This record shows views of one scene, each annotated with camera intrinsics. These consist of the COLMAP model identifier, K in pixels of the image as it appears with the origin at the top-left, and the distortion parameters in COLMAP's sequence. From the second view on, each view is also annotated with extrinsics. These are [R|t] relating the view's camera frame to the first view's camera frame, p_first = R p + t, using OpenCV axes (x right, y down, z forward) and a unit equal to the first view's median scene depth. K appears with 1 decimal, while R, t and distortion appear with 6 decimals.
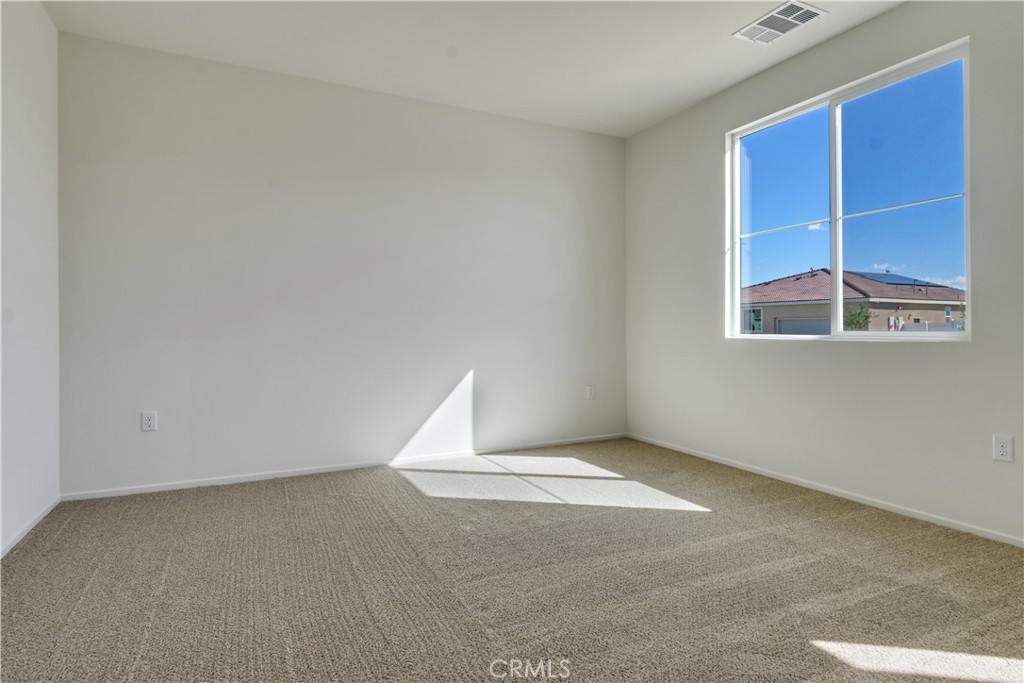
lens RADIAL K [[545.6, 0, 512.2], [0, 545.6, 326.6], [0, 0, 1]] dist [-0.000015, -0.000070]
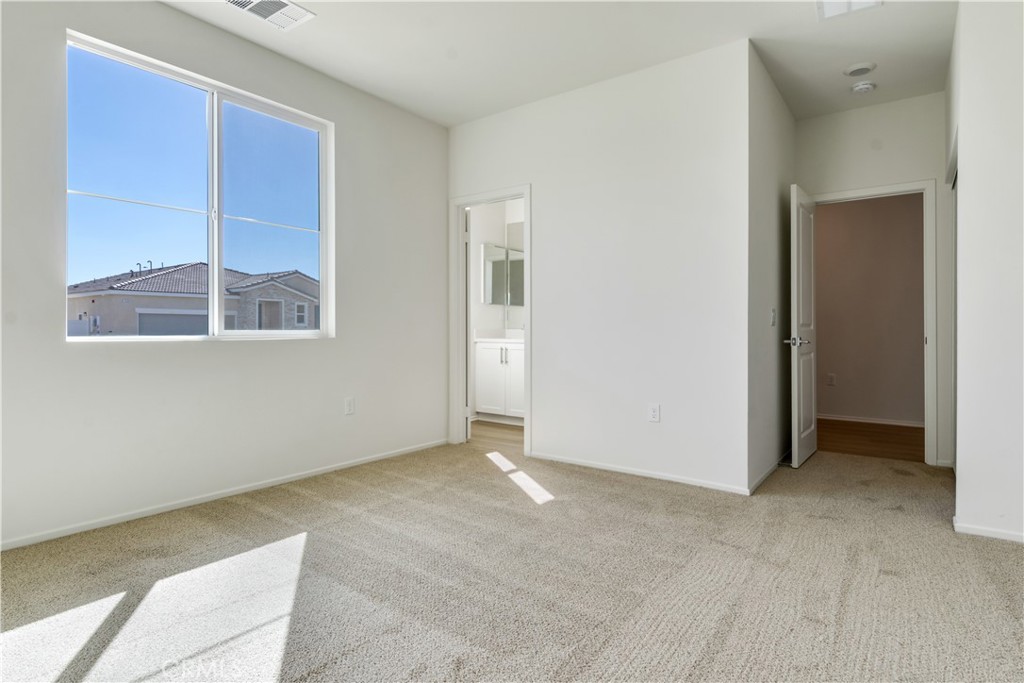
lens RADIAL K [[545.6, 0, 512.2], [0, 545.6, 326.6], [0, 0, 1]] dist [-0.000015, -0.000070]
pose [[-0.447987, 0.005774, 0.894021, -0.531603], [0.001949, 0.999983, -0.005482, 0.007952], [-0.894038, -0.000714, -0.447991, 1.009229]]
